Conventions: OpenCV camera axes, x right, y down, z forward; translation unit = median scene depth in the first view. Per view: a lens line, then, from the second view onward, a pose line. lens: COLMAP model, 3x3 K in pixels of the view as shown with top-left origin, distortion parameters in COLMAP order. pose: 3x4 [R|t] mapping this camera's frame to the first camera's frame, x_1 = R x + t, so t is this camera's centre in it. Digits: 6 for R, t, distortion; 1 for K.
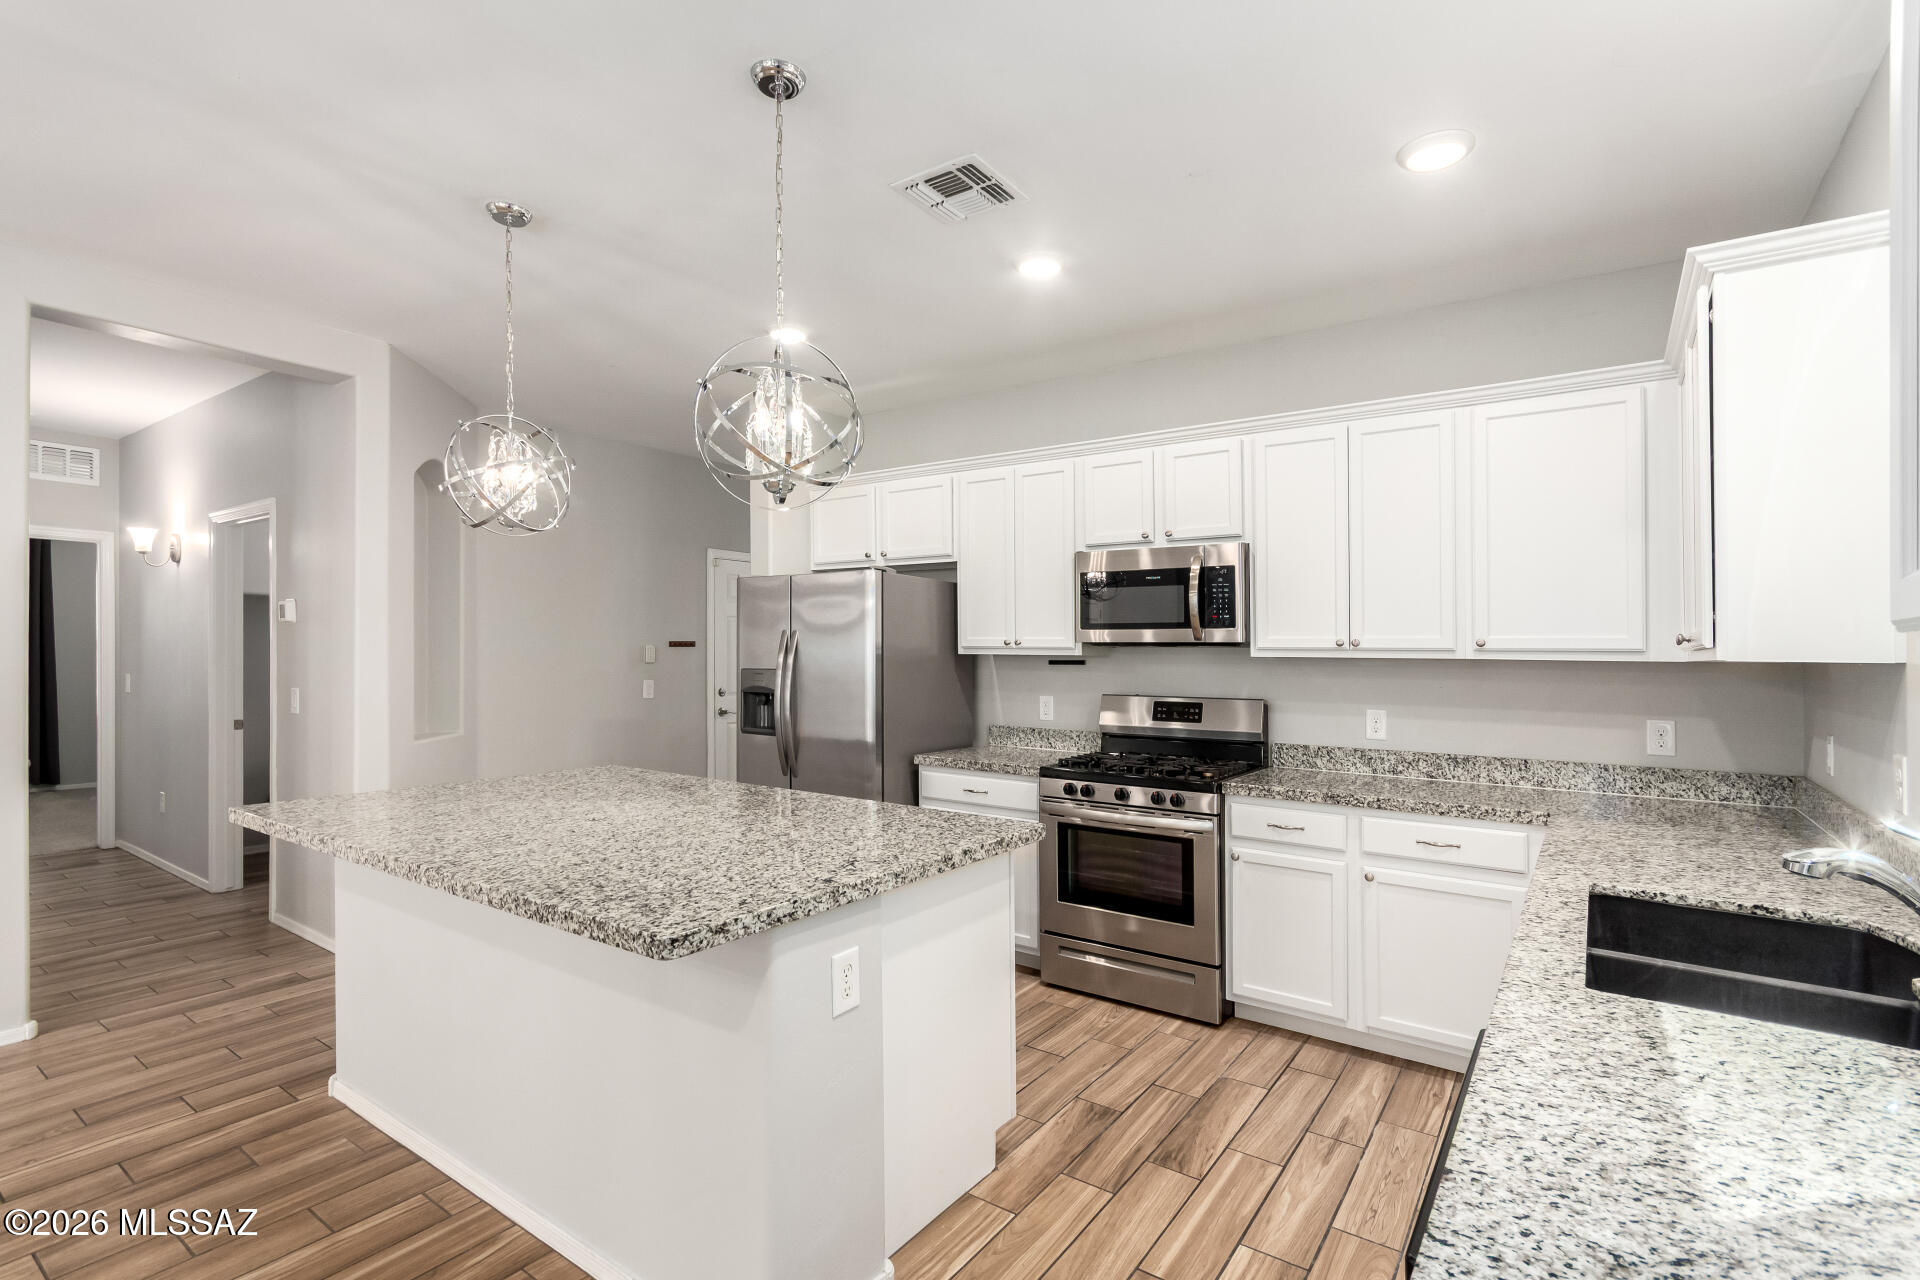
lens RADIAL K [[879.0, 0, 961.9], [0, 879.0, 646.9], [0, 0, 1]] dist [0.002887, 0.000167]
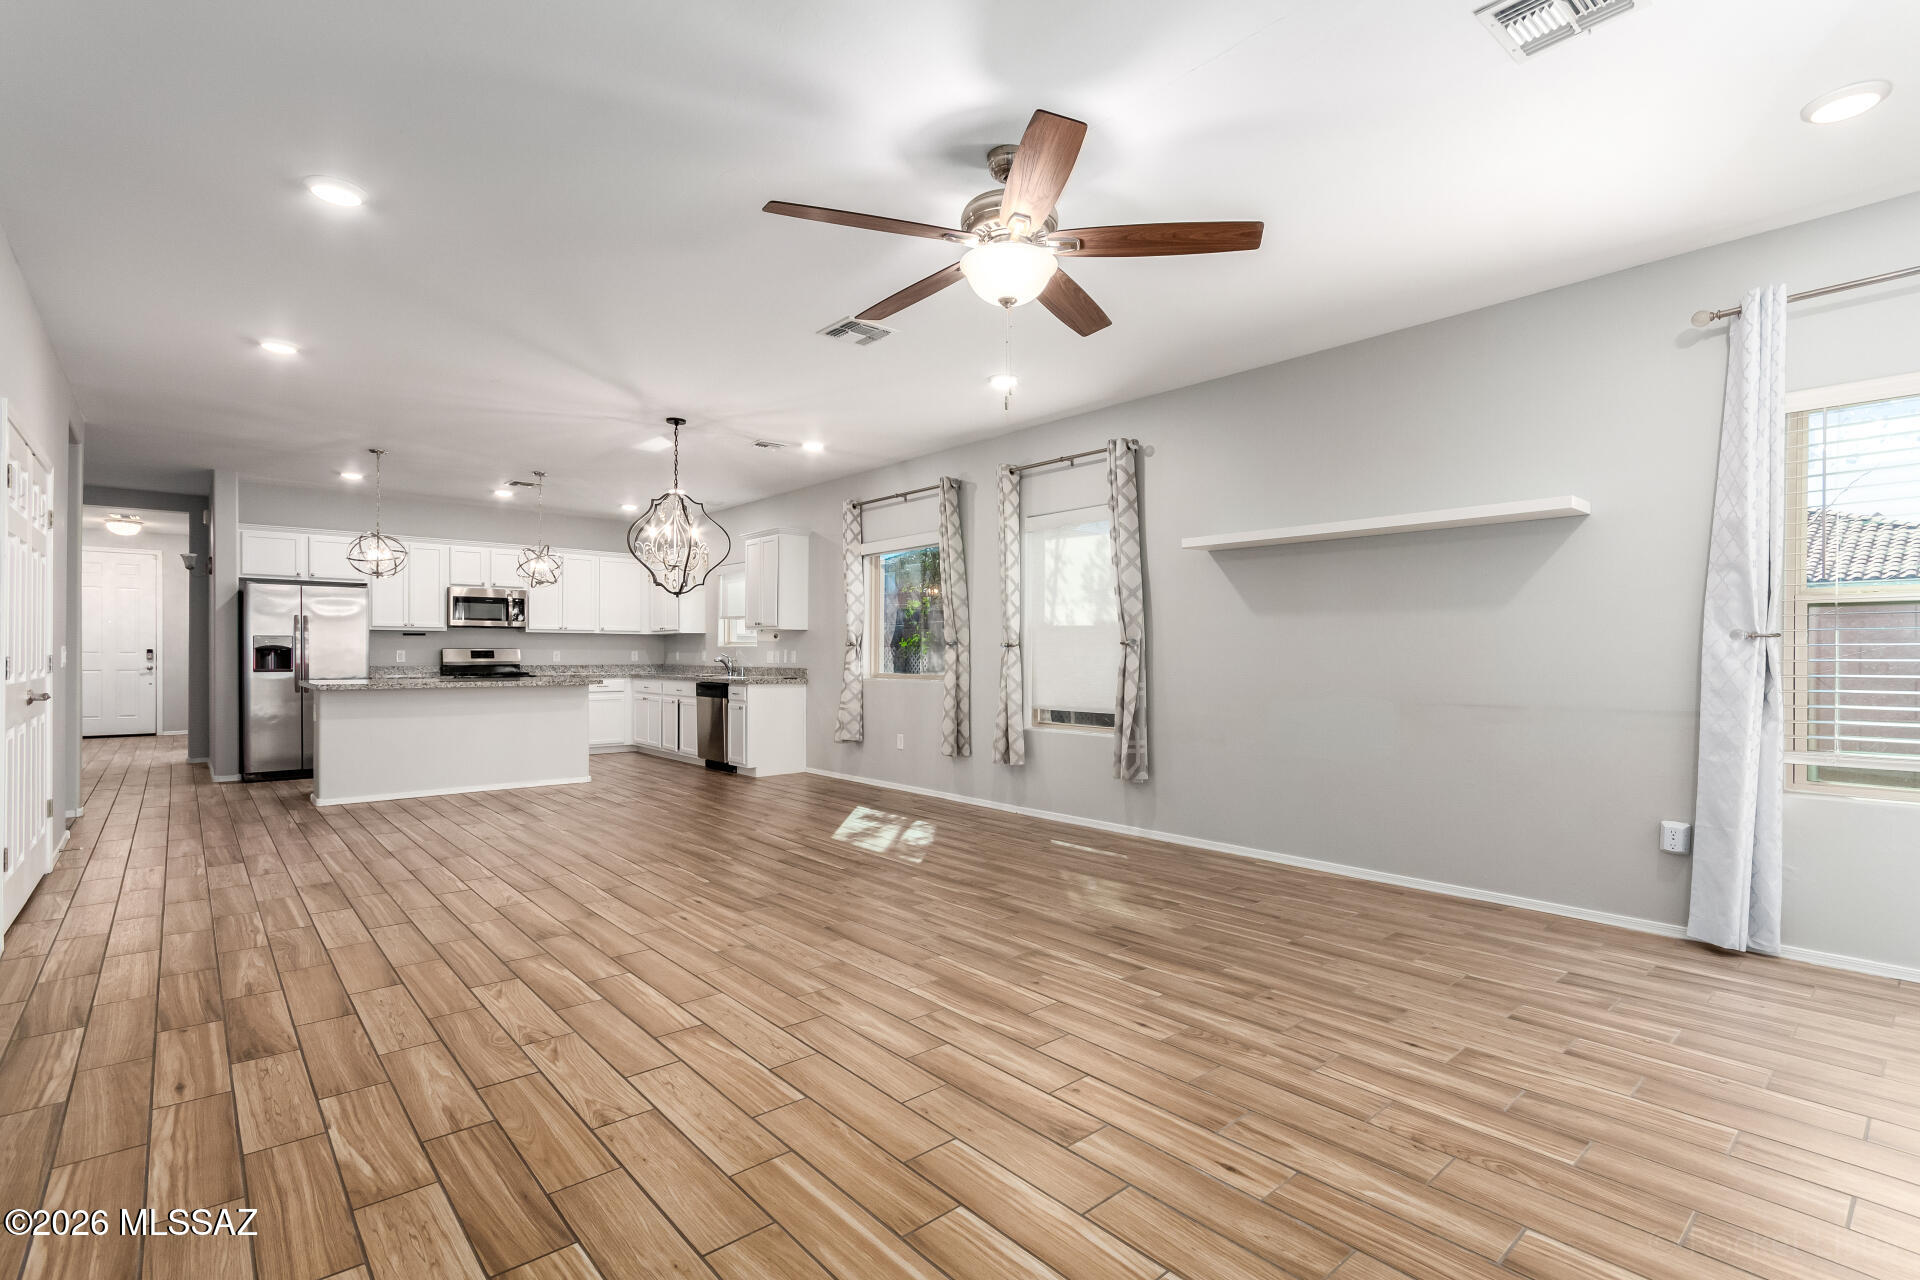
lens RADIAL K [[879.0, 0, 959.5], [0, 879.0, 647.6], [0, 0, 1]] dist [0.002887, 0.000167]
pose [[0.220630, 0.000264, 0.975357, -1.949076], [-0.009636, 0.999952, 0.001909, 0.039222], [-0.975310, -0.009820, 0.220622, -0.877669]]
